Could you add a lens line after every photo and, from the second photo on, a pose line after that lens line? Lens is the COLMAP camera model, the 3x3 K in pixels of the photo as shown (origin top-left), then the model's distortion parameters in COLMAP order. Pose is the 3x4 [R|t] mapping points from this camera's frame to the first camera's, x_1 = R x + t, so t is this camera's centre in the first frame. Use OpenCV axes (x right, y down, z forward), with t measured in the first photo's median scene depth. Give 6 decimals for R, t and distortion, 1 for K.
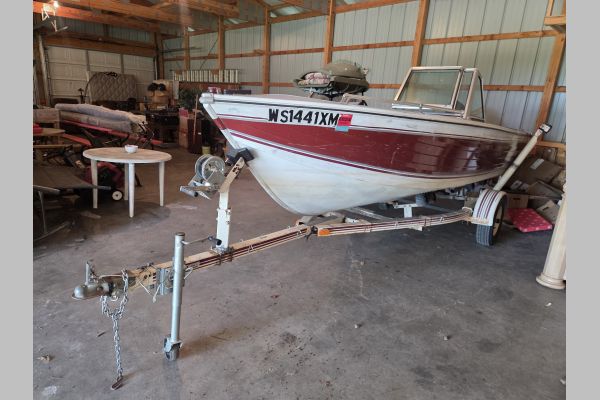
lens RADIAL K [[365.8, 0, 300.0], [0, 365.8, 200.0], [0, 0, 1]] dist [-0.000747, -0.000556]
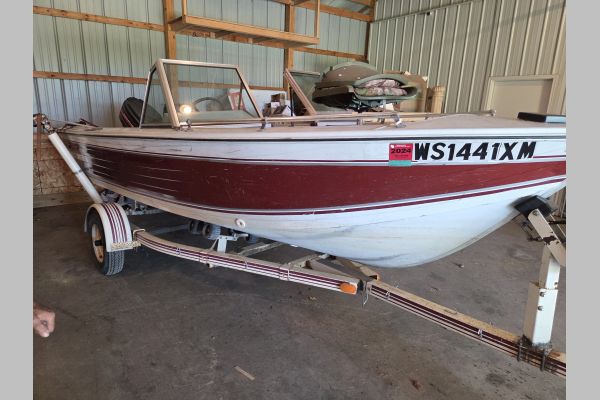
lens RADIAL K [[353.2, 0, 300.4], [0, 353.2, 197.0], [0, 0, 1]] dist [0.027135, -0.002840]
pose [[0.142733, -0.302059, 0.942543, -0.715086], [0.256206, 0.931111, 0.259597, -0.357339], [-0.956026, 0.204432, 0.210290, 1.056830]]
